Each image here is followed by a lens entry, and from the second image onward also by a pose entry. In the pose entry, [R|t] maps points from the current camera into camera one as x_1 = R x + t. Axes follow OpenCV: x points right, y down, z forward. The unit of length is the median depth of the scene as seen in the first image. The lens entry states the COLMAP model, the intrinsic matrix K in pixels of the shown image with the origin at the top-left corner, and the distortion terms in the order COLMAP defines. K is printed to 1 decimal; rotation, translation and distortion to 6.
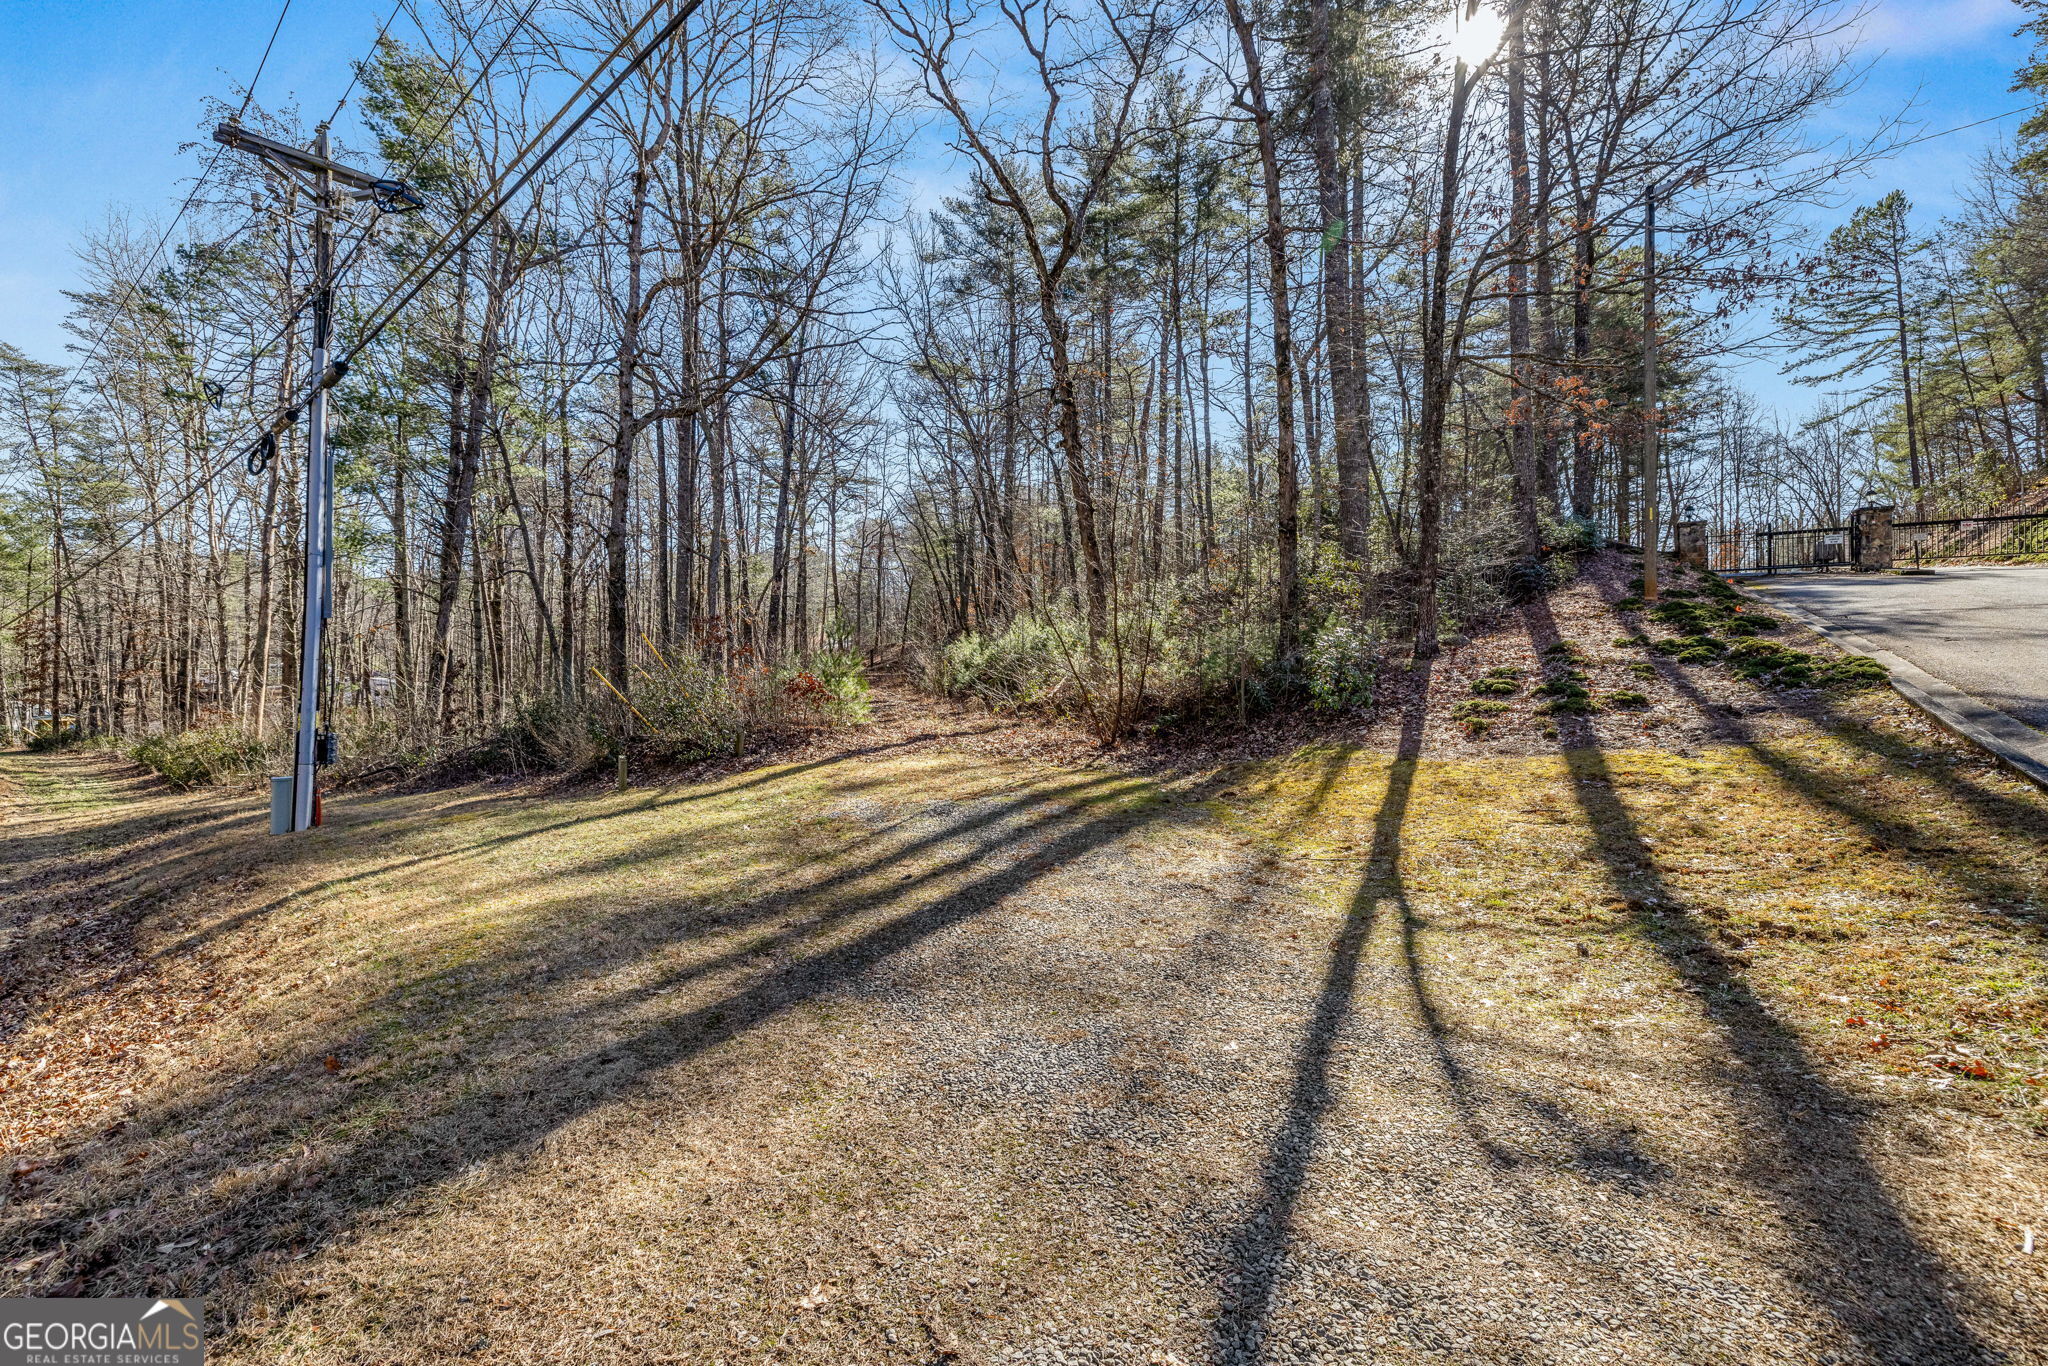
lens RADIAL K [[878.0, 0, 1013.9], [0, 878.0, 661.4], [0, 0, 1]] dist [0.000747, -0.000064]
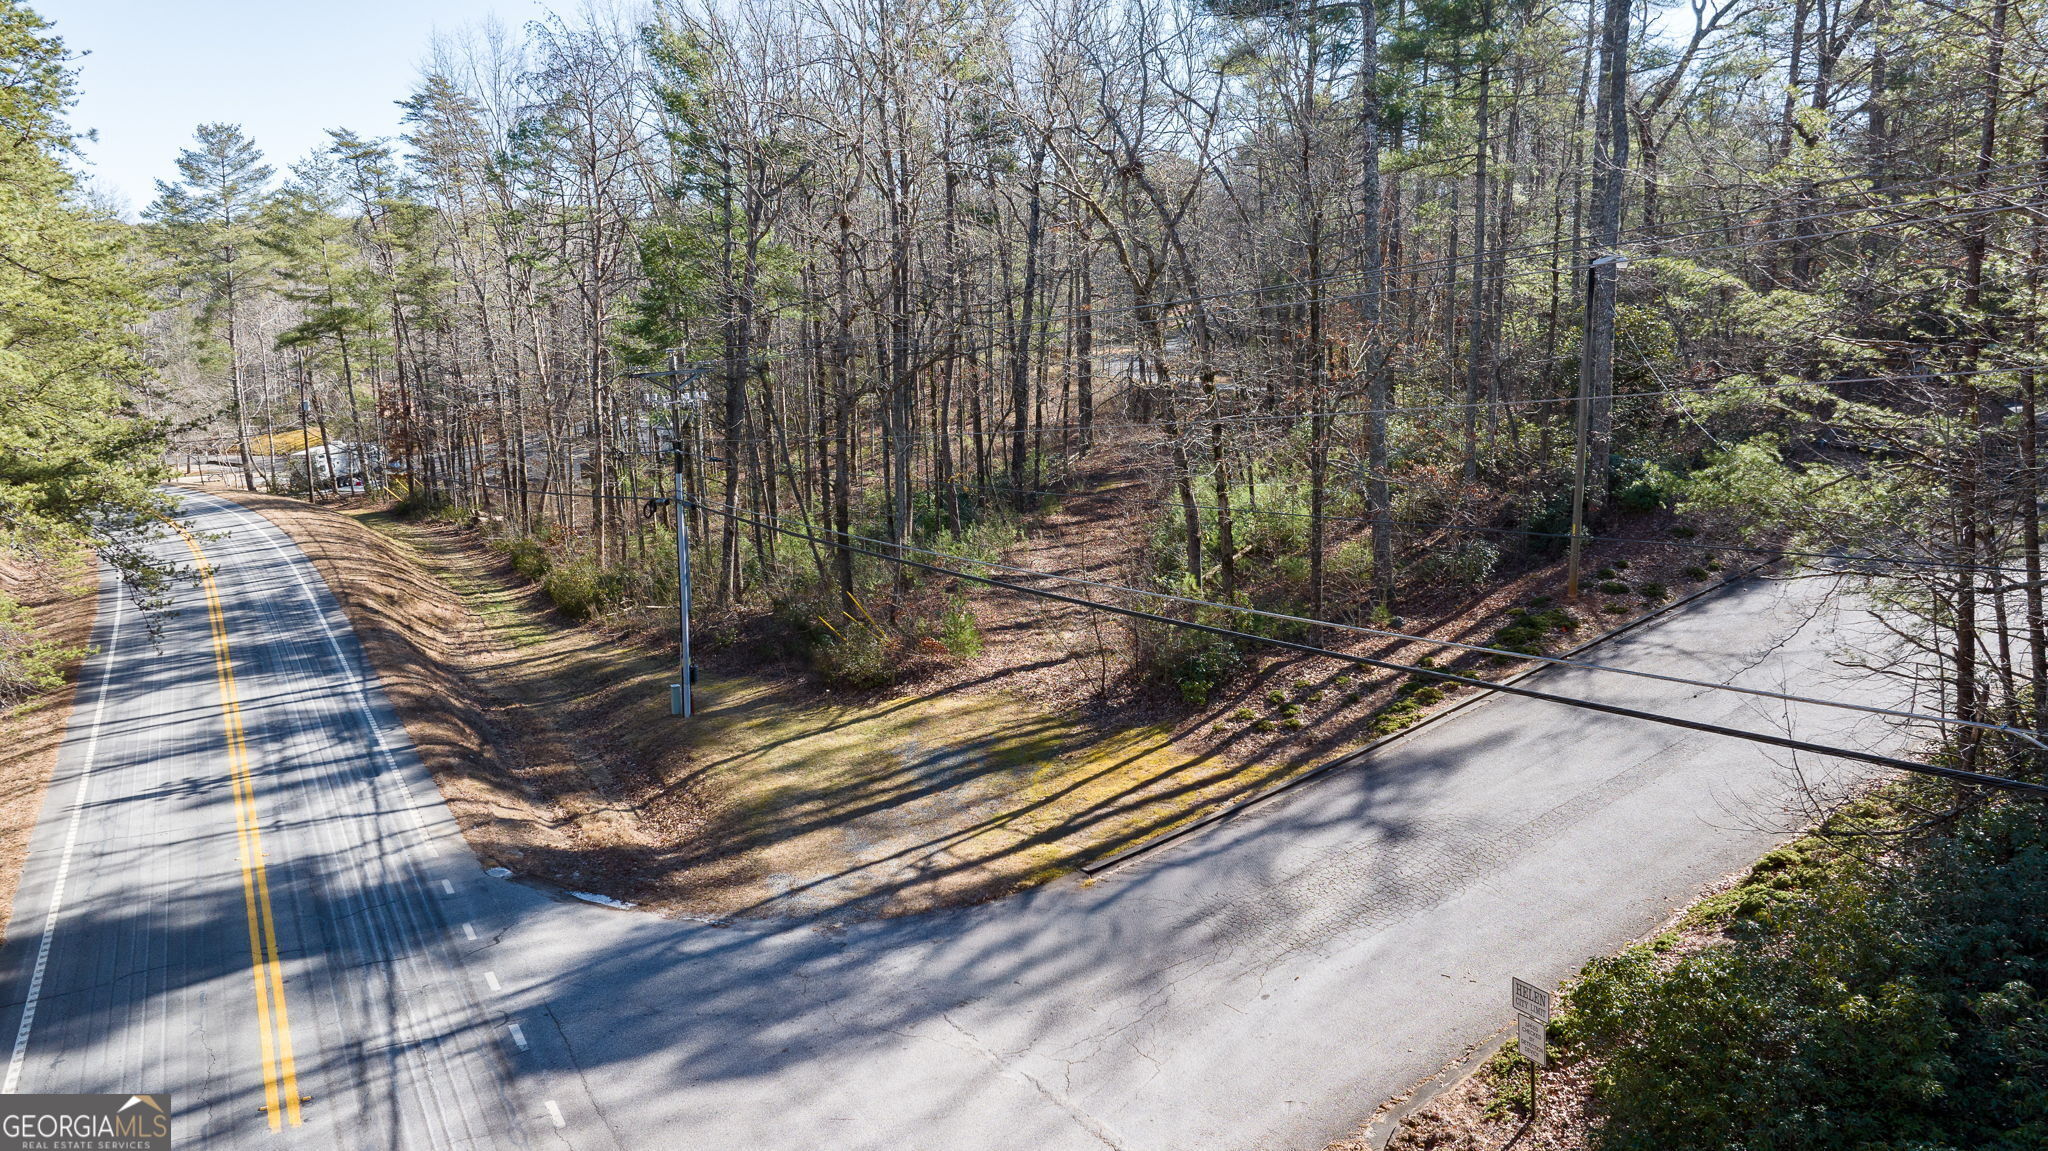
lens RADIAL K [[1520.8, 0, 1024.0], [0, 1520.8, 575.5], [0, 0, 1]] dist [-0.087138, 0.131248]
pose [[0.931508, 0.053663, -0.359741, 0.509664], [0.022473, 0.978675, 0.204181, -0.363034], [0.363027, -0.198281, 0.910437, -0.813417]]
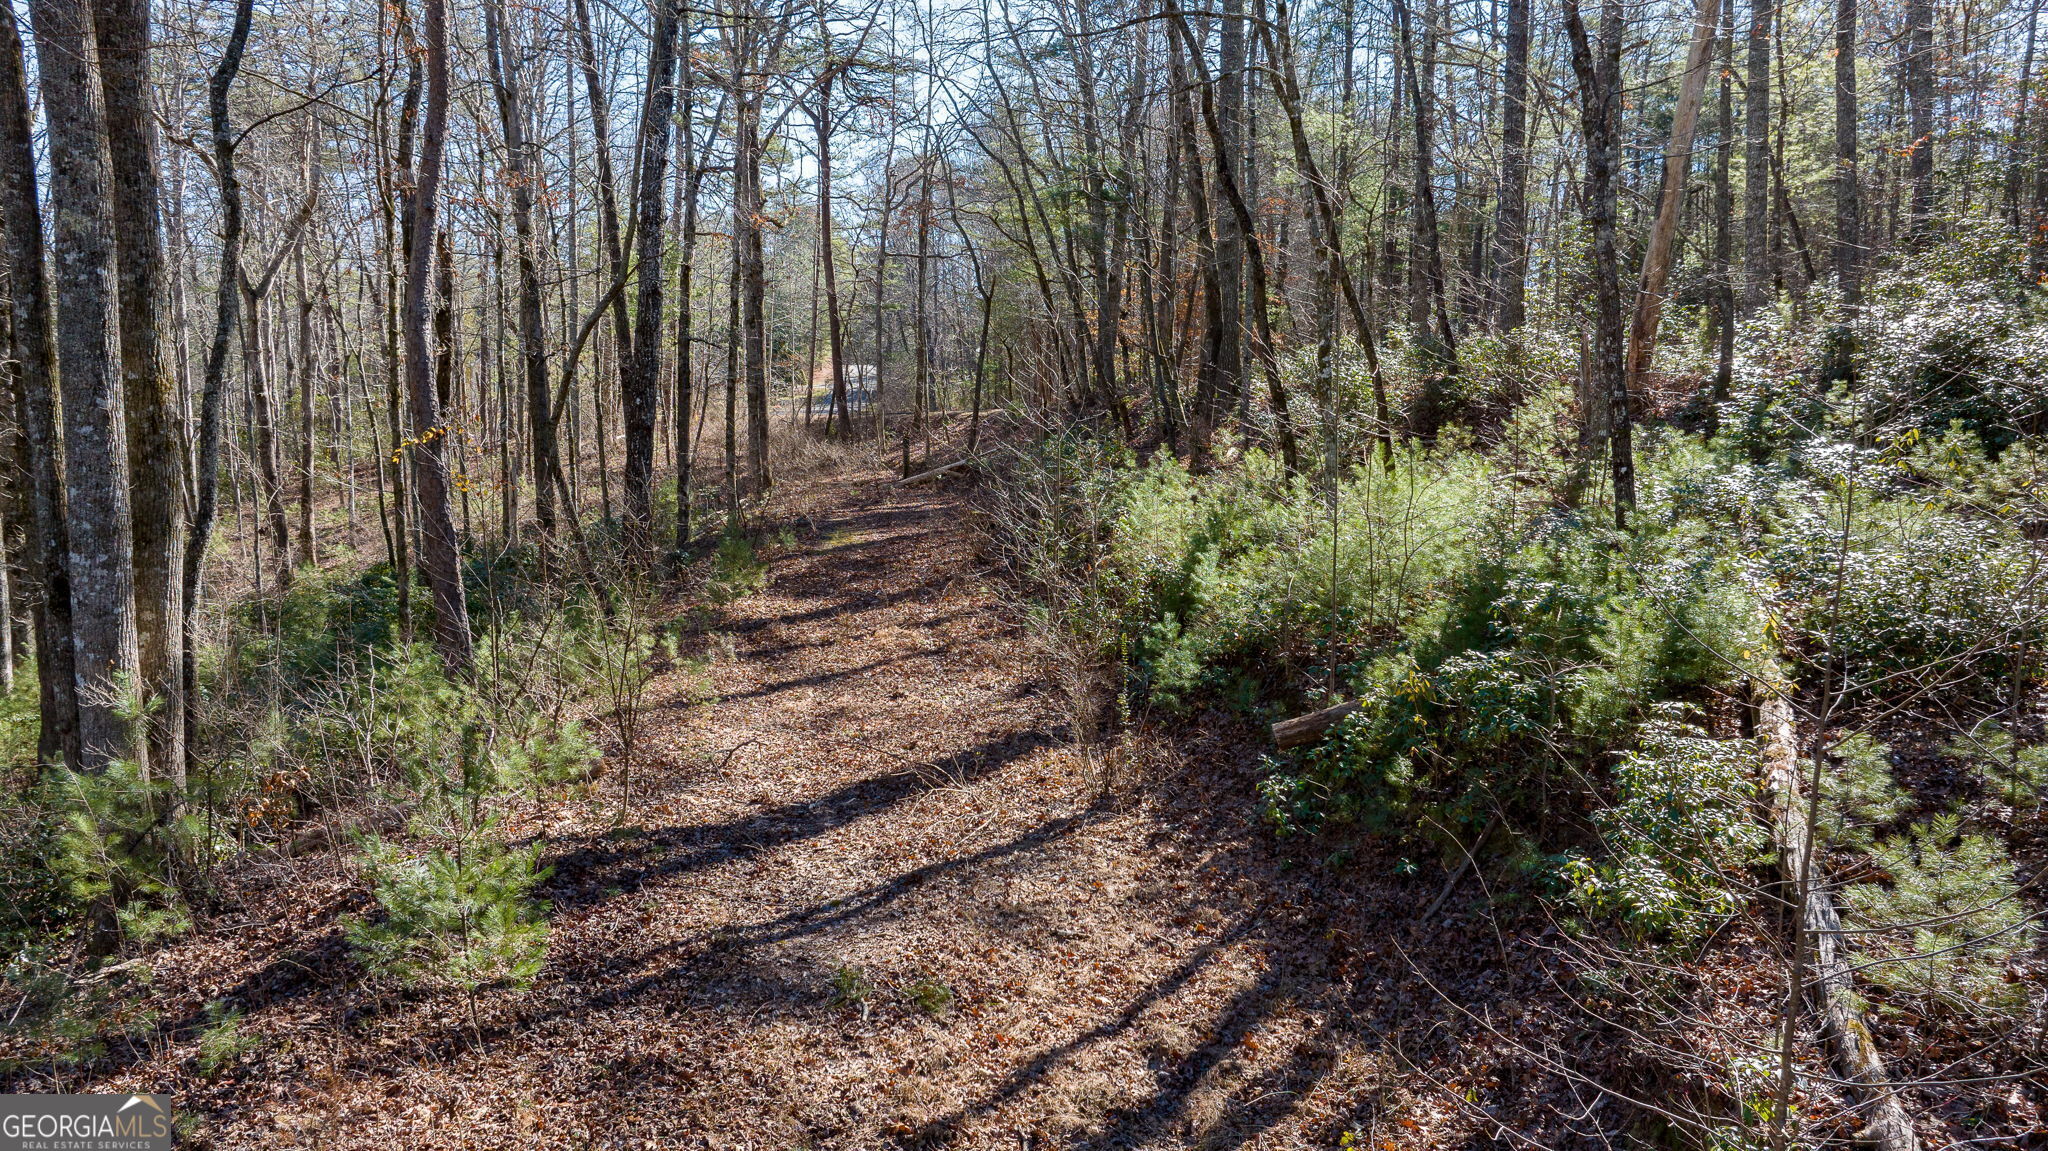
lens RADIAL K [[1444.4, 0, 1032.0], [0, 1444.4, 570.6], [0, 0, 1]] dist [-0.034296, 0.010271]
pose [[0.996484, 0.012546, -0.082843, -0.074769], [-0.002510, 0.992752, 0.120156, -0.083847], [0.083750, -0.119526, 0.989292, 0.586280]]
